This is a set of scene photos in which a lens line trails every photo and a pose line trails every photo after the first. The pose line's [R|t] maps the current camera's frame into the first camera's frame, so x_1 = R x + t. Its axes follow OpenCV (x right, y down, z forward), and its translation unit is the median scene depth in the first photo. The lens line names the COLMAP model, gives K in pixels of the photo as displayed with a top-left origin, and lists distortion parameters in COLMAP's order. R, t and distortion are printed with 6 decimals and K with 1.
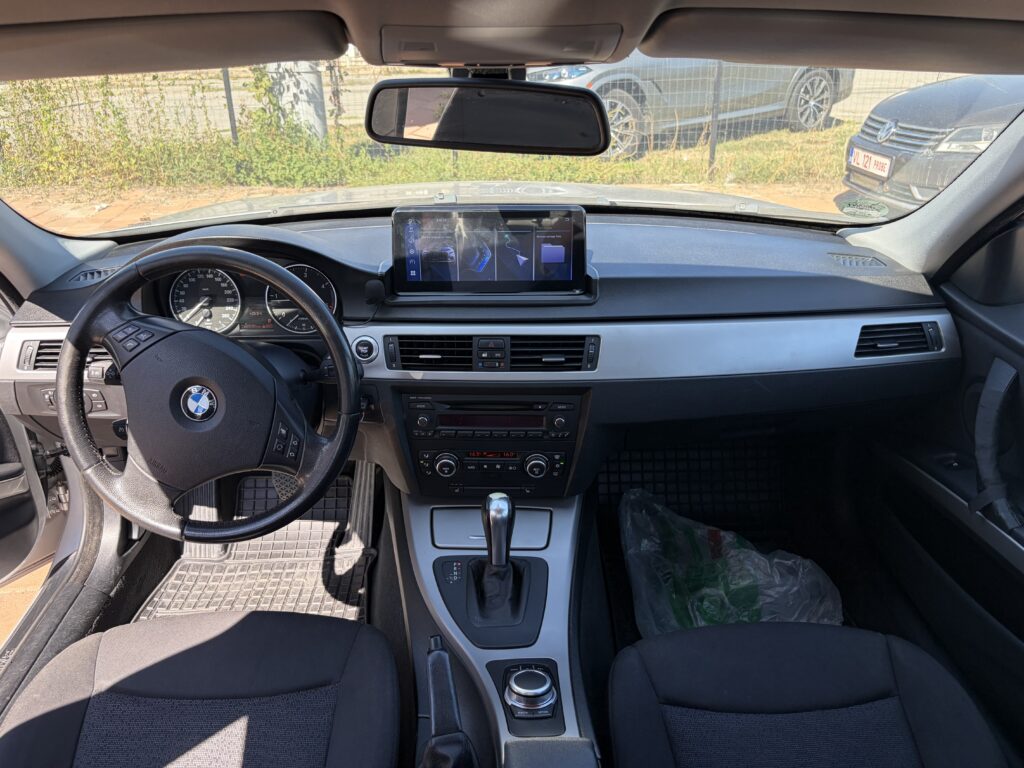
lens RADIAL K [[776.4, 0, 502.3], [0, 776.4, 383.8], [0, 0, 1]] dist [-0.011045, 0.016152]
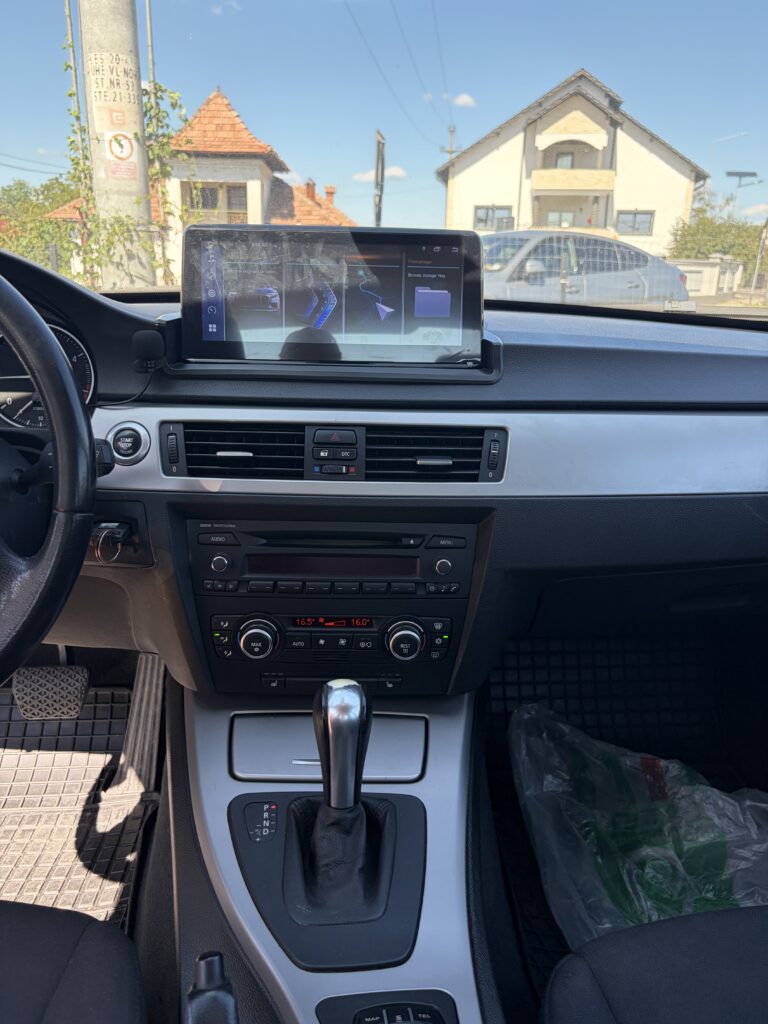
lens RADIAL K [[776.4, 0, 387.5], [0, 776.4, 520.0], [0, 0, 1]] dist [-0.011045, 0.016152]
pose [[0.998149, 0.014309, 0.059109, -0.007296], [-0.005526, 0.989246, -0.146160, 0.100544], [-0.060565, 0.145562, 0.987494, 0.376896]]
